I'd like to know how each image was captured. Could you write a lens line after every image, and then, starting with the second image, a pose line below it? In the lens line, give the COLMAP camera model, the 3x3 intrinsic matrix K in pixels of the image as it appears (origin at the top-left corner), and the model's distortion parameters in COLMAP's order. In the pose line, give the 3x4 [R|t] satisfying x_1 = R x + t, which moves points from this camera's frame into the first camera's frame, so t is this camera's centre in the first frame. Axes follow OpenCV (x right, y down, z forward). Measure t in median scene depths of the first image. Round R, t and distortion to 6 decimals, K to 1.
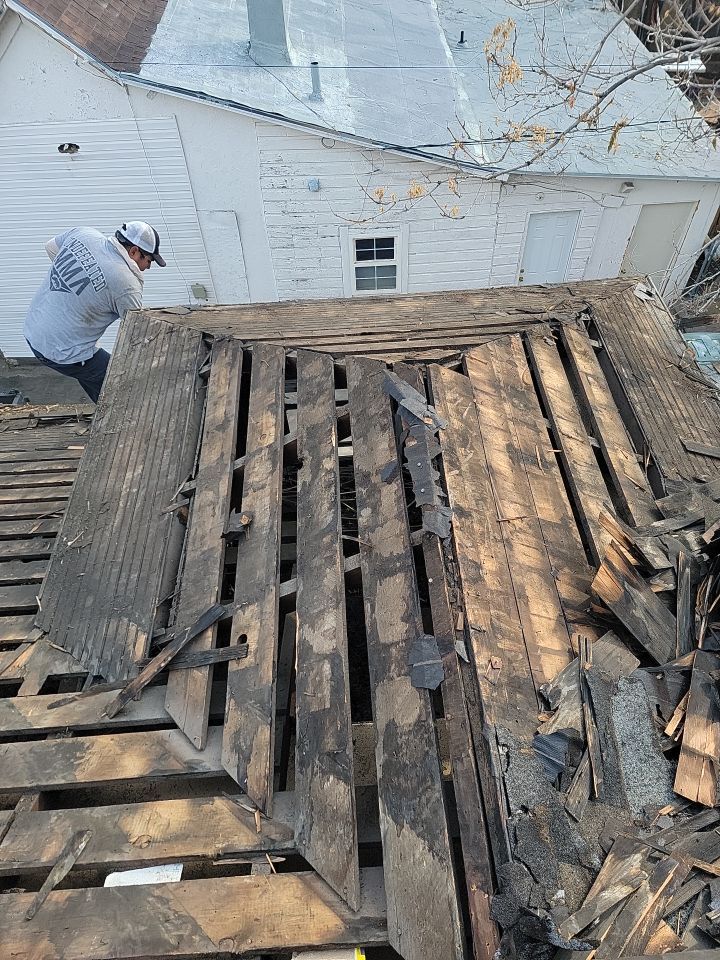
lens RADIAL K [[685.9, 0, 352.5], [0, 685.9, 481.4], [0, 0, 1]] dist [0.101390, -0.073058]
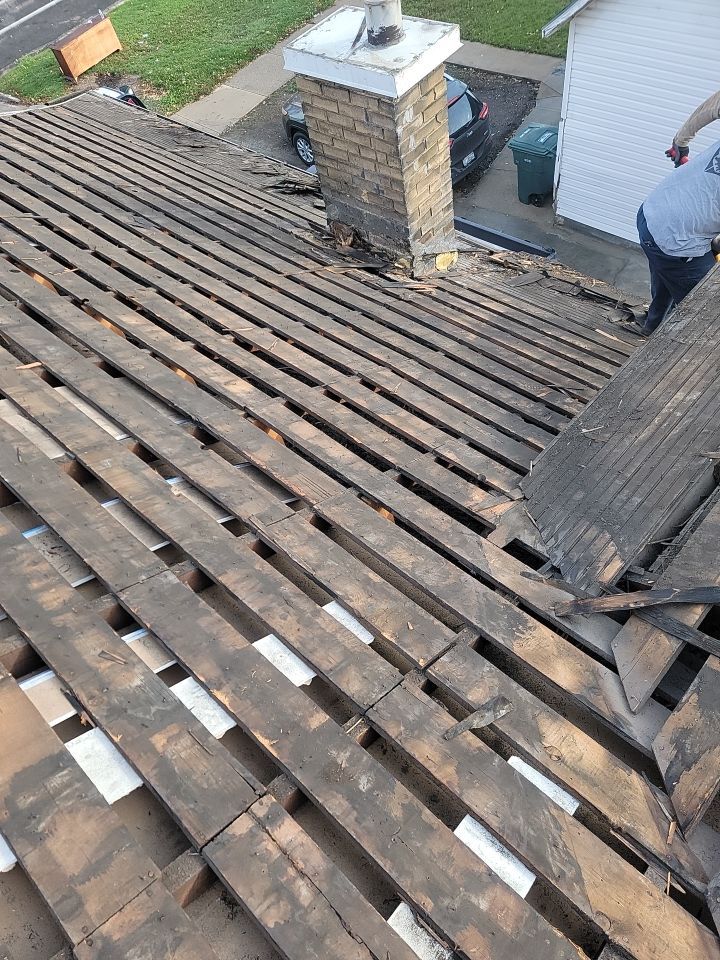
lens RADIAL K [[685.9, 0, 357.1], [0, 685.9, 477.8], [0, 0, 1]] dist [0.101390, -0.073058]
pose [[0.696235, 0.530535, -0.483518, -0.181314], [-0.452778, 0.847277, 0.277694, 0.026326], [0.557000, 0.025587, 0.830118, 0.010543]]
